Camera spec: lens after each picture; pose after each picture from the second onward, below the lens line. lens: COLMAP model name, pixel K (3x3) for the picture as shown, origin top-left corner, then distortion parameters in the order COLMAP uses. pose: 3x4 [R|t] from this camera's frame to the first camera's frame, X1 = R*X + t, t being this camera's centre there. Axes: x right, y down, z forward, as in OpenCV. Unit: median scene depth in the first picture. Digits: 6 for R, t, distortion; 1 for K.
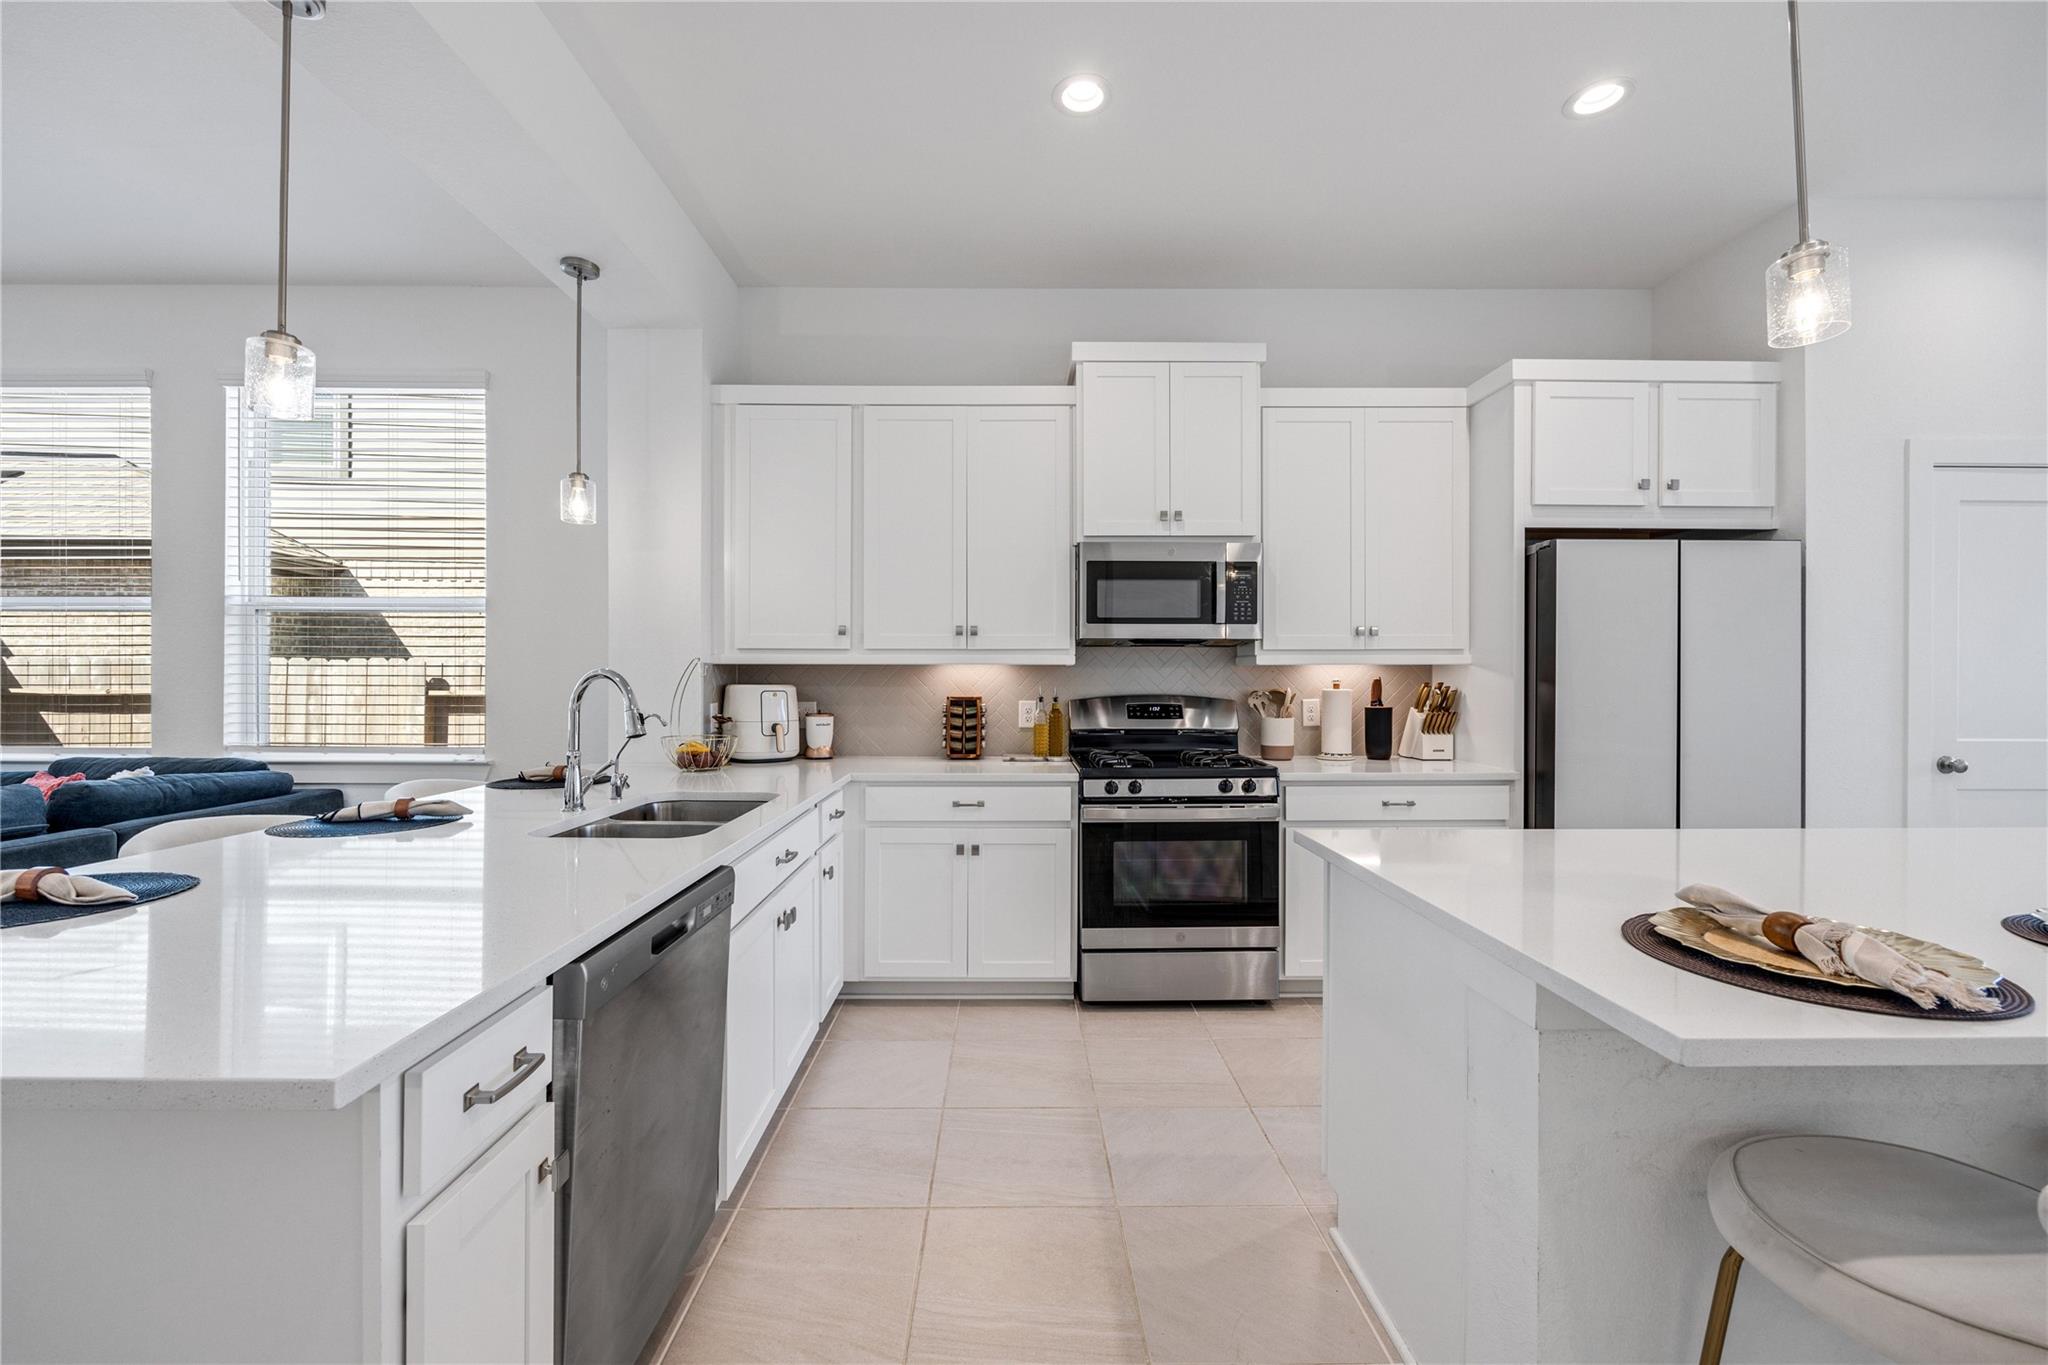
lens RADIAL K [[813.6, 0, 1017.5], [0, 813.6, 677.6], [0, 0, 1]] dist [-0.003733, -0.000101]
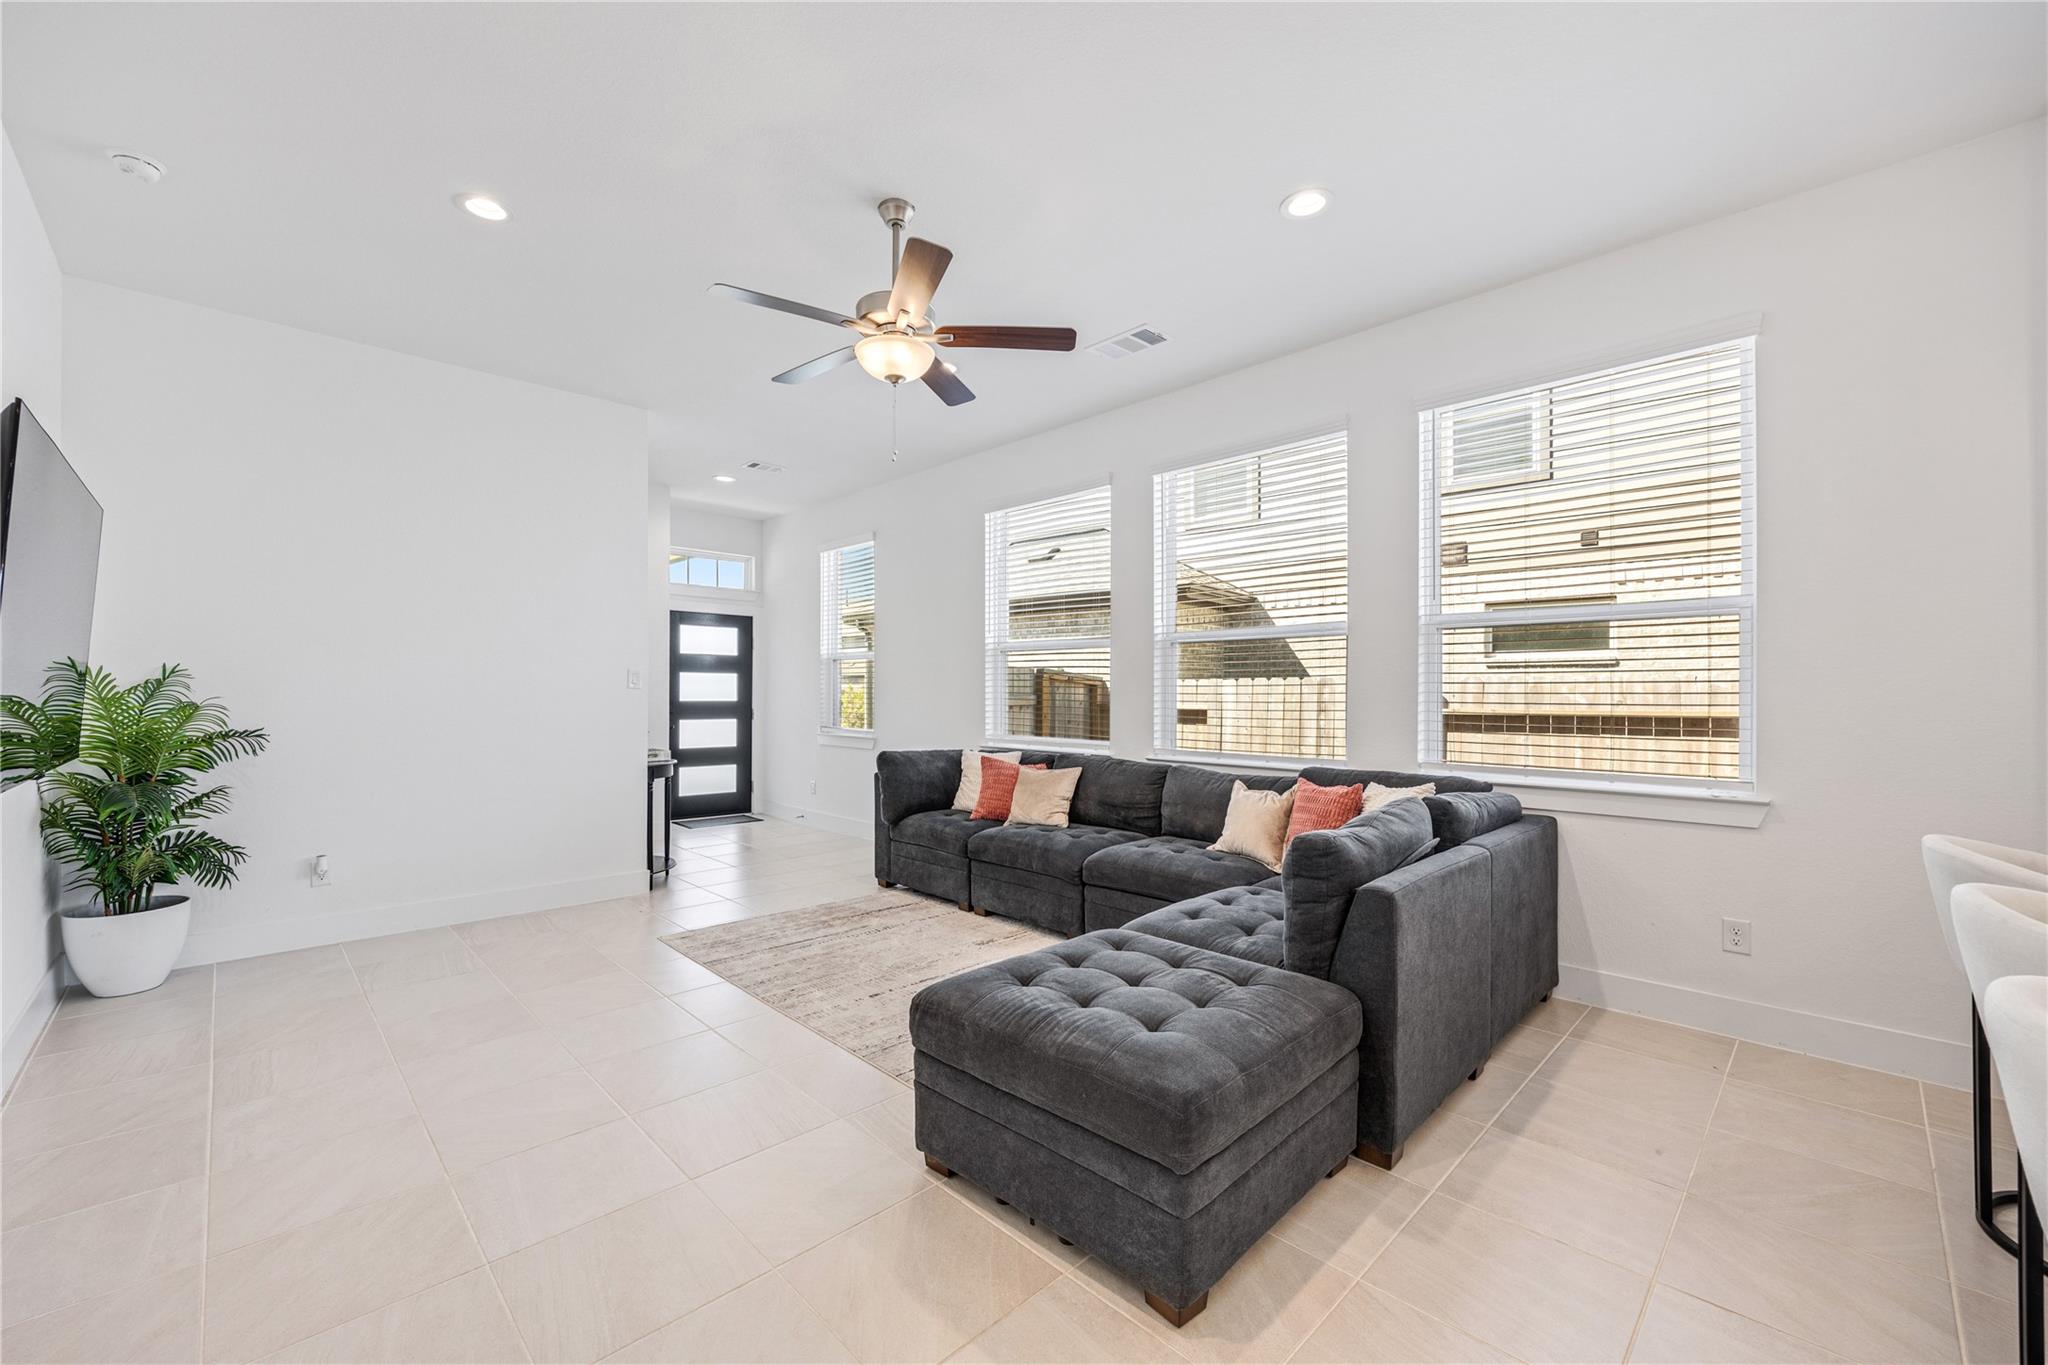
lens RADIAL K [[813.6, 0, 1013.7], [0, 813.6, 691.6], [0, 0, 1]] dist [-0.003733, -0.000101]
pose [[0.690457, -0.003712, -0.723364, -0.609399], [0.000645, 0.999990, -0.004516, -0.000990], [0.723373, 0.002651, 0.690452, -0.080998]]
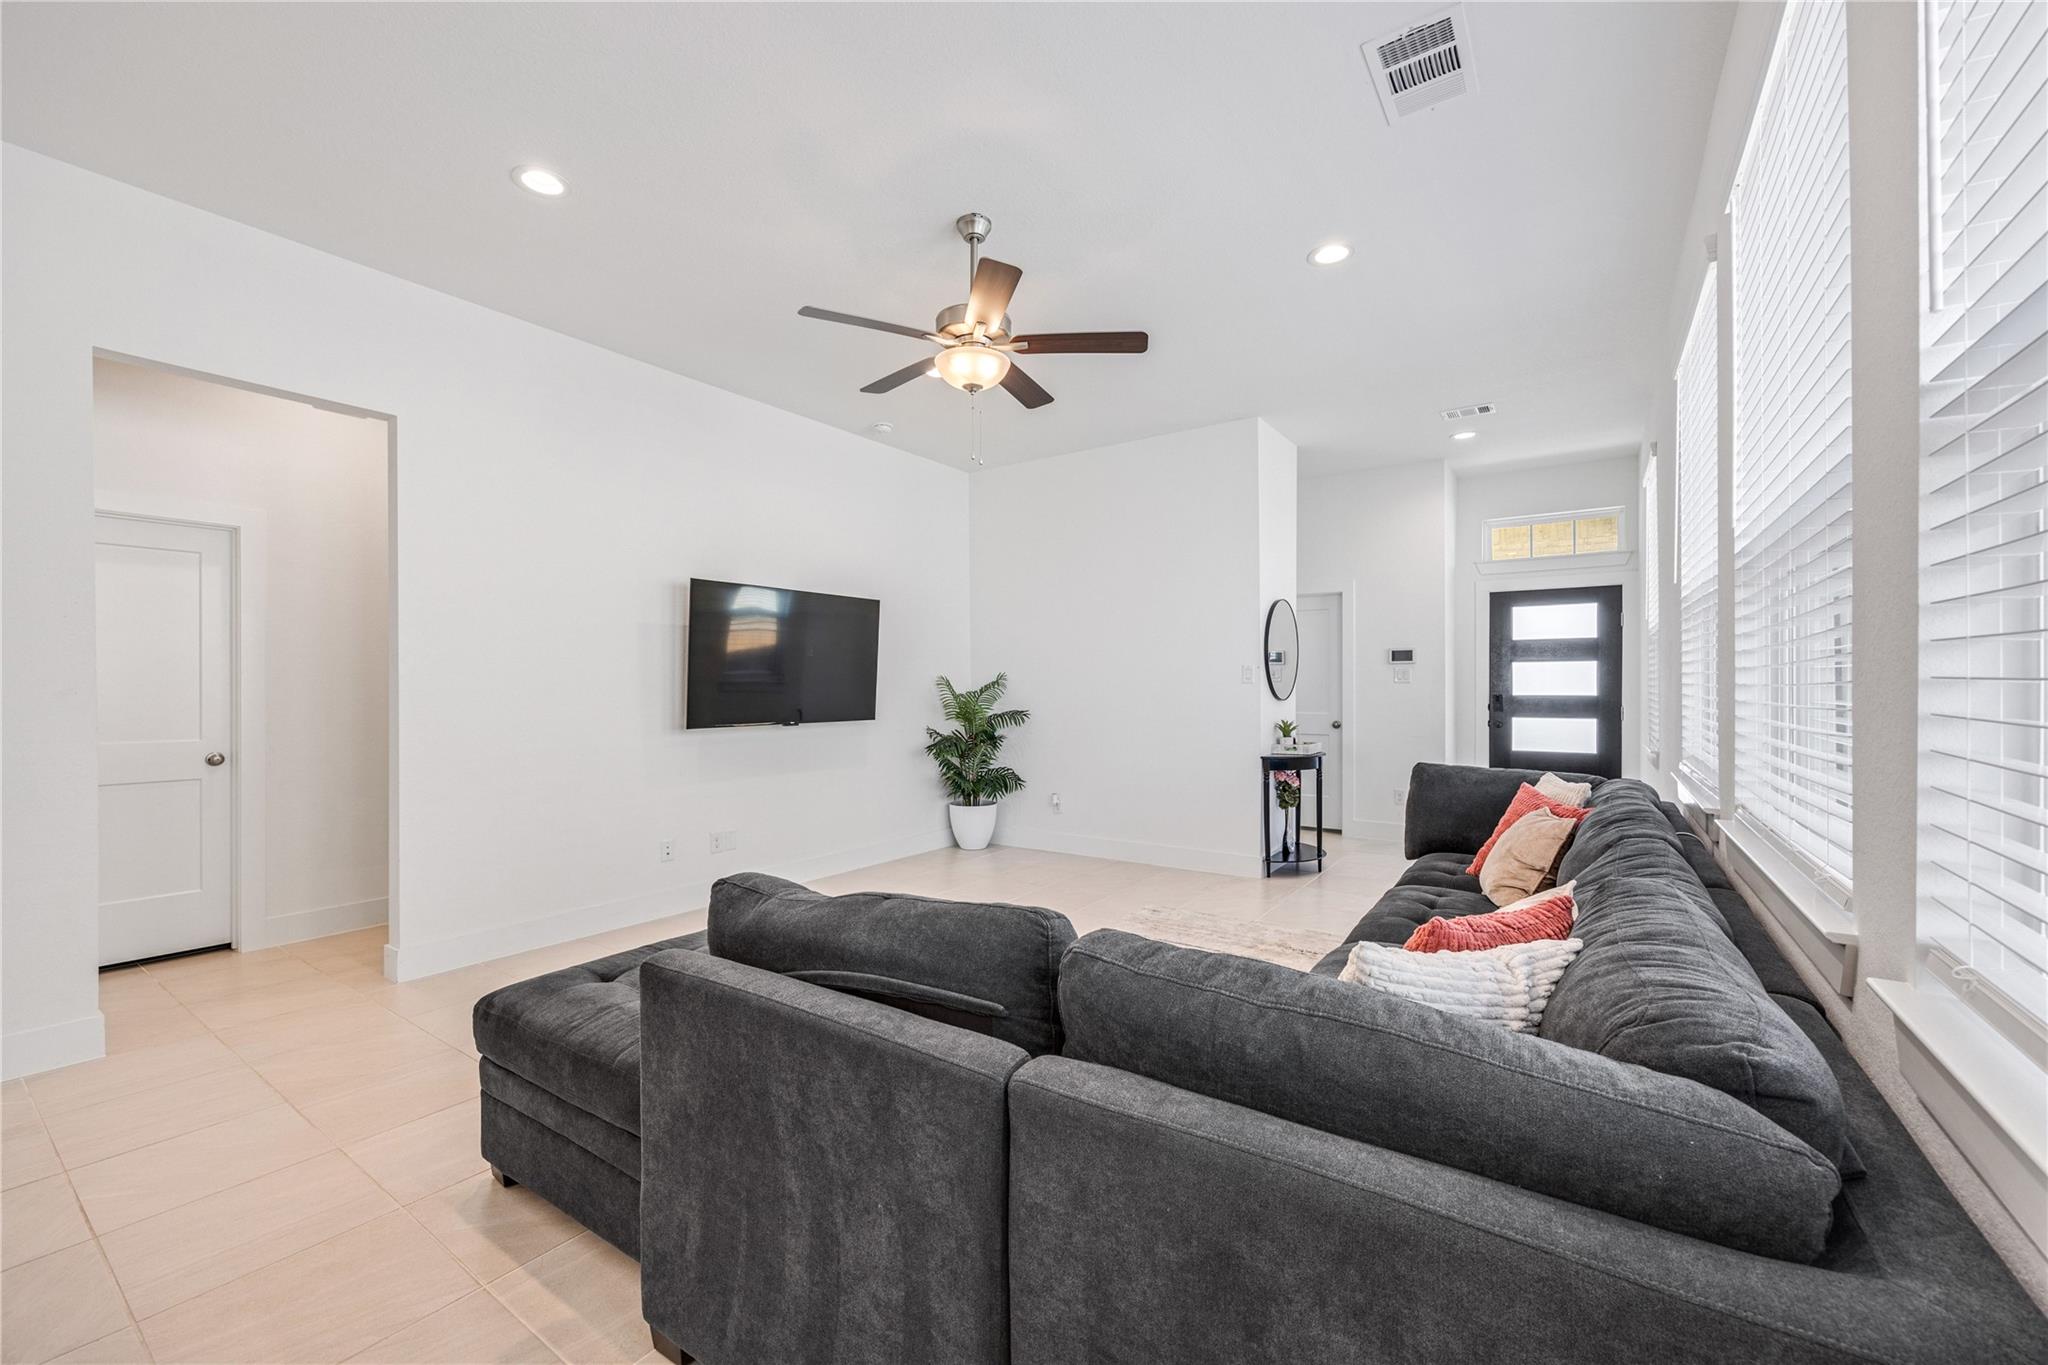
lens RADIAL K [[813.6, 0, 1025.8], [0, 813.6, 690.2], [0, 0, 1]] dist [-0.003733, -0.000101]
pose [[-0.573215, 0.001561, -0.819403, -0.611949], [0.004051, 0.999991, -0.000929, -0.000538], [0.819395, -0.003852, -0.573217, 0.942171]]
